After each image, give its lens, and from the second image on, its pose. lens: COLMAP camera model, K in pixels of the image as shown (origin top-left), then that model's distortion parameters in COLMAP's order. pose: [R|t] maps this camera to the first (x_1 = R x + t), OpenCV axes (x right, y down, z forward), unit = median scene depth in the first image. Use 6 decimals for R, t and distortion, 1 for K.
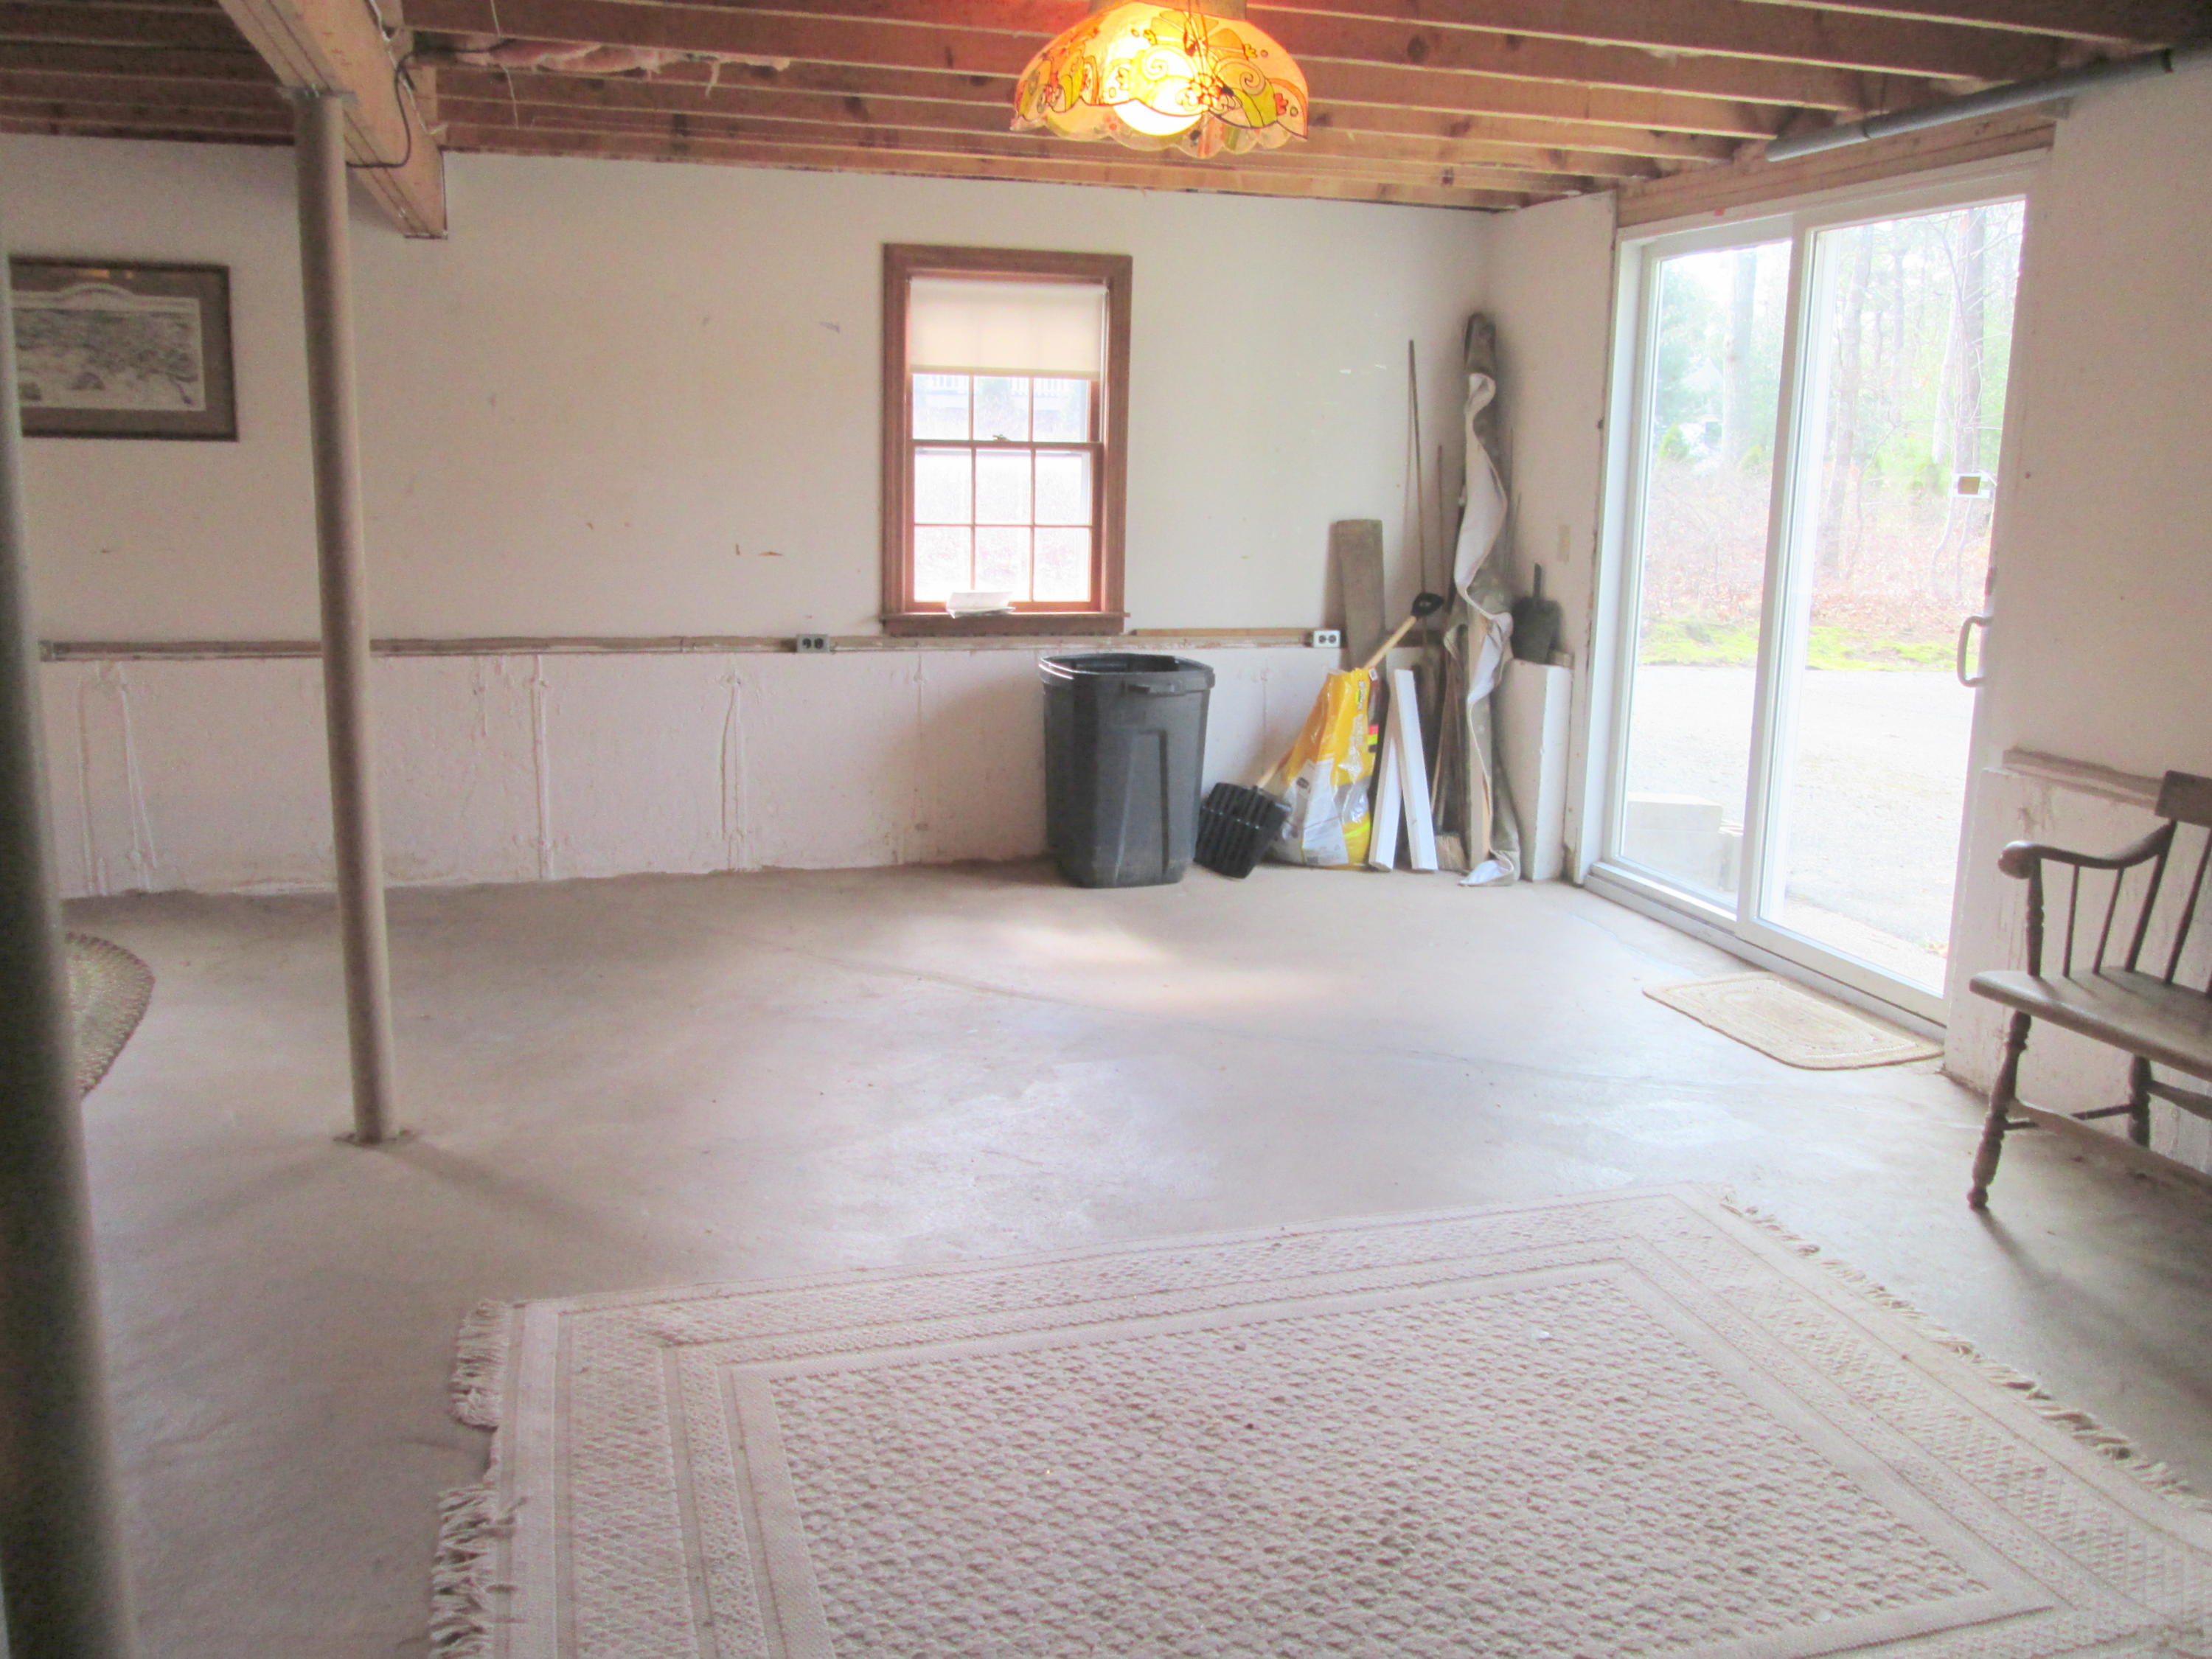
lens RADIAL K [[1866.1, 0, 1134.7], [0, 1866.1, 826.4], [0, 0, 1]] dist [-0.040375, 0.015332]
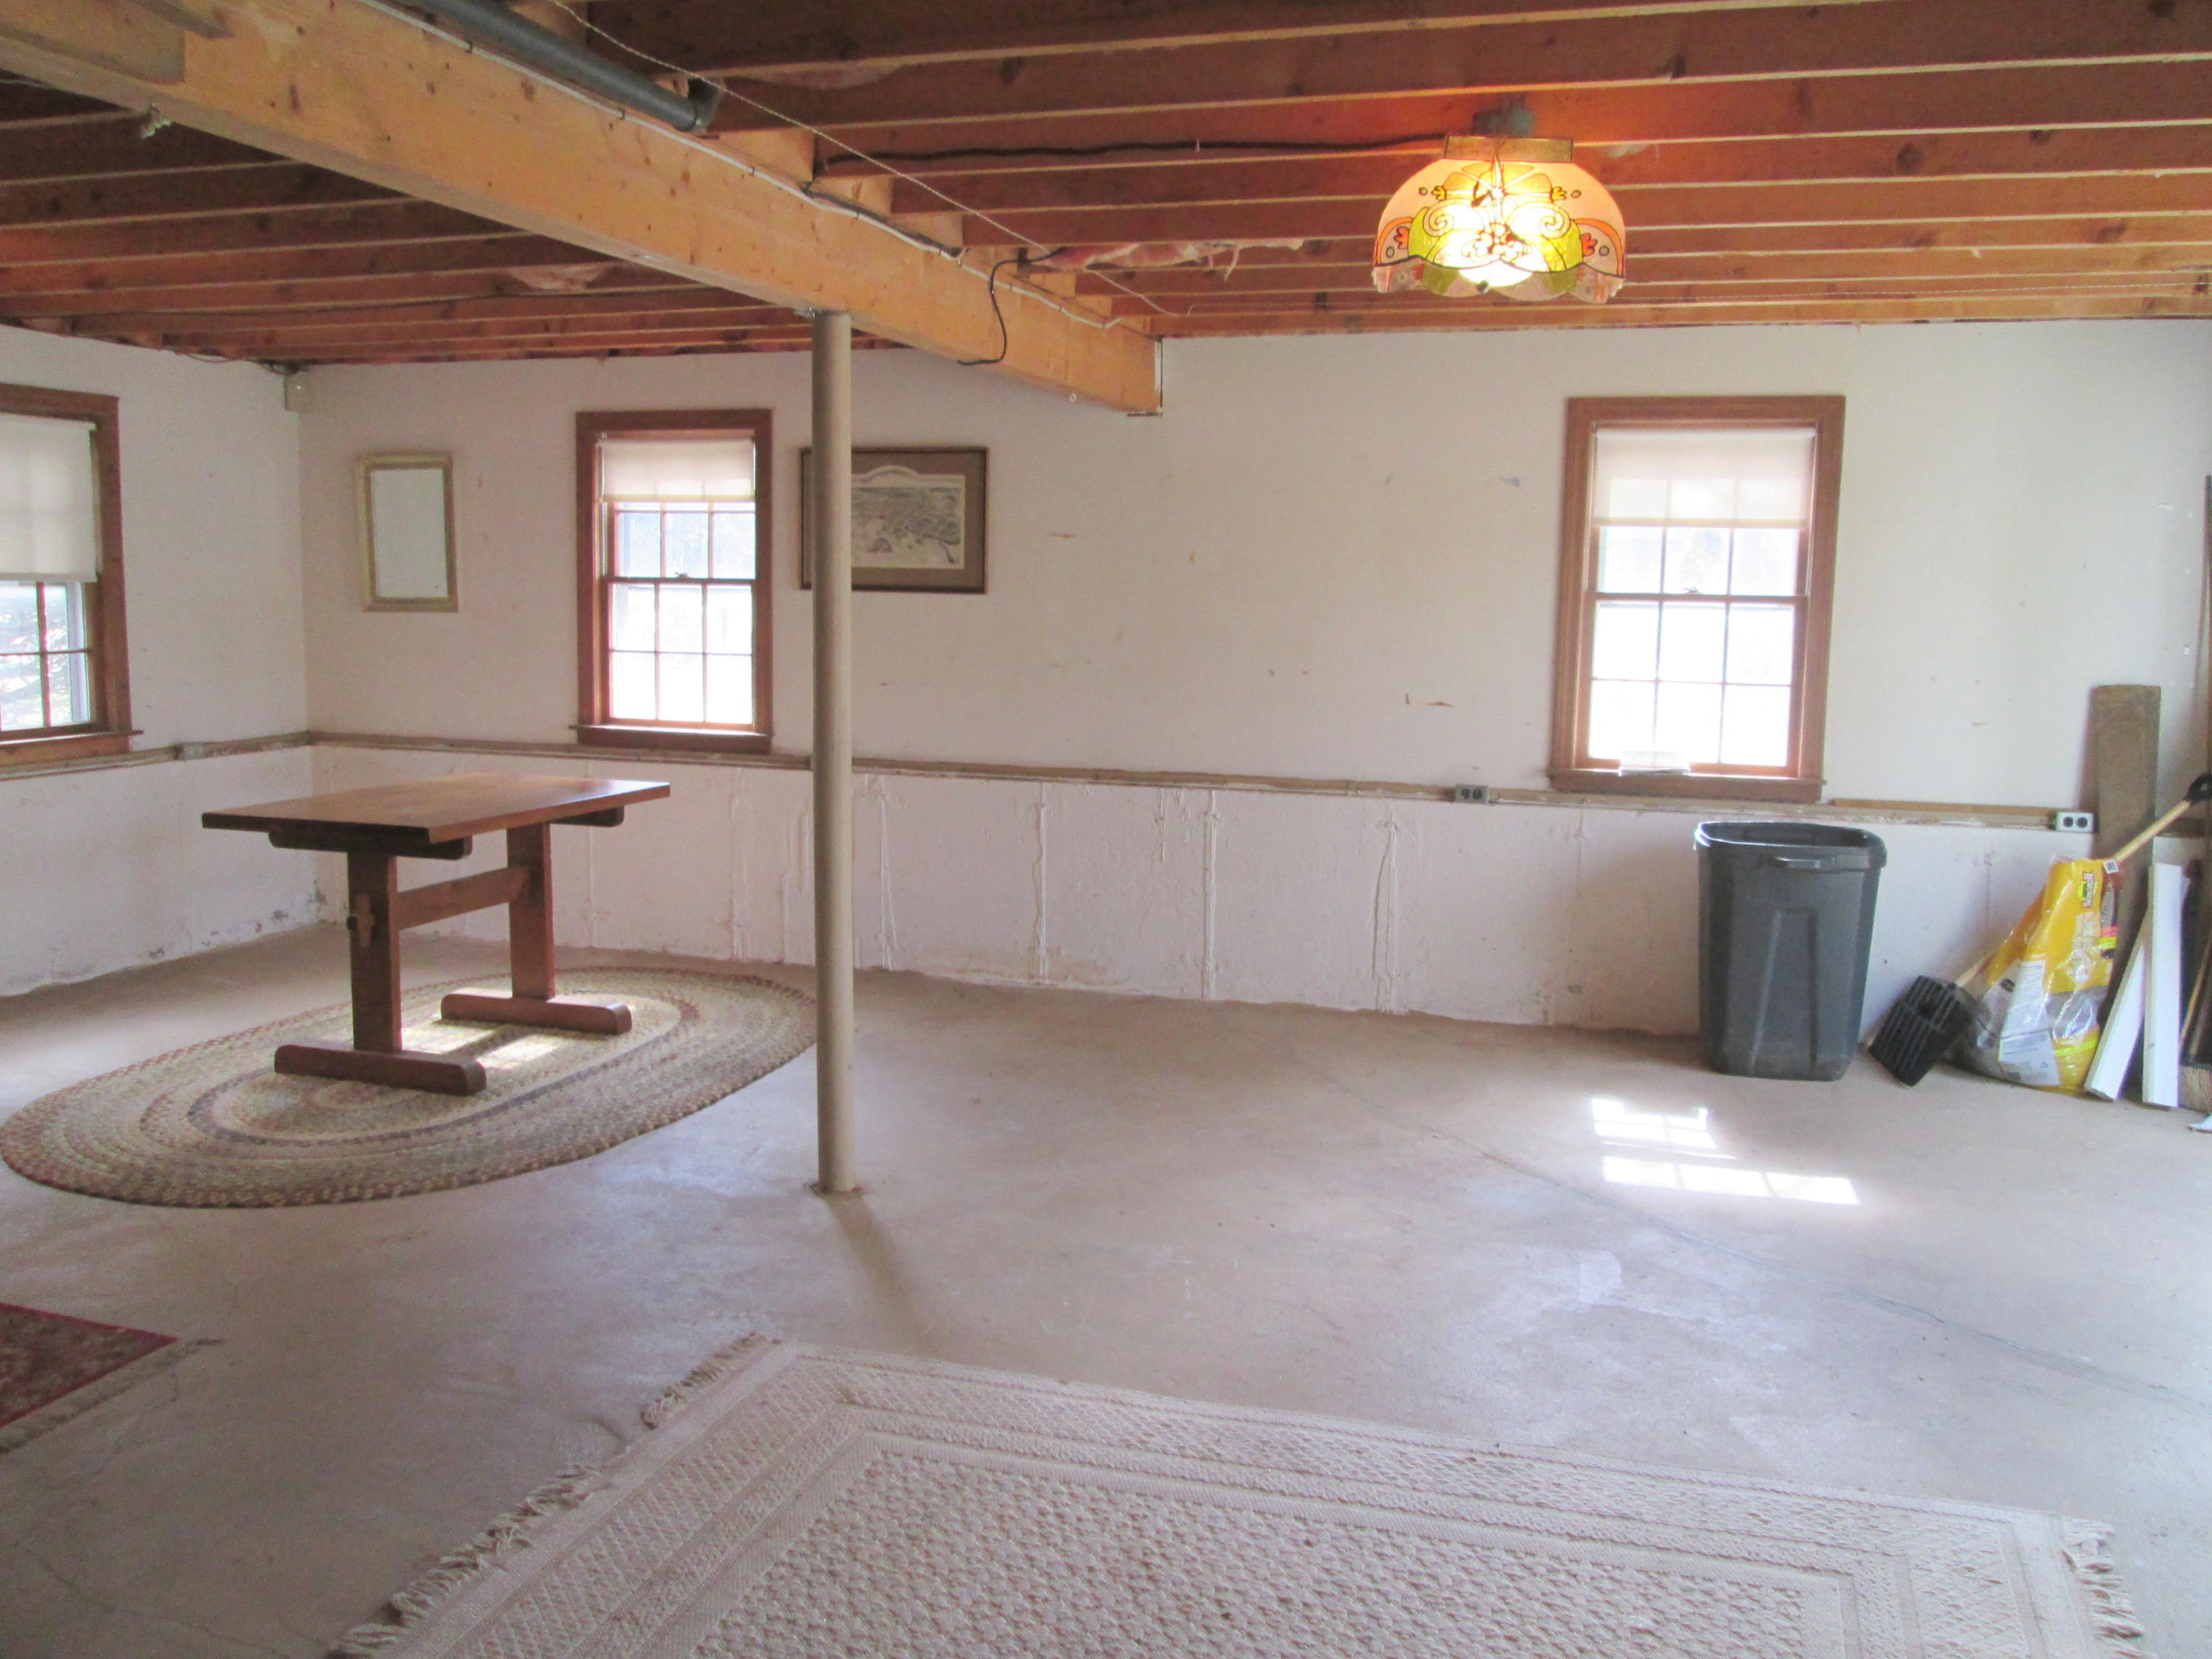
lens RADIAL K [[1866.1, 0, 1134.7], [0, 1866.1, 826.4], [0, 0, 1]] dist [-0.040375, 0.015332]
pose [[0.839691, 0.061190, -0.539606, 0.216276], [-0.106506, 0.992891, -0.053144, -0.008332], [0.532518, 0.102096, 0.840239, 0.063764]]
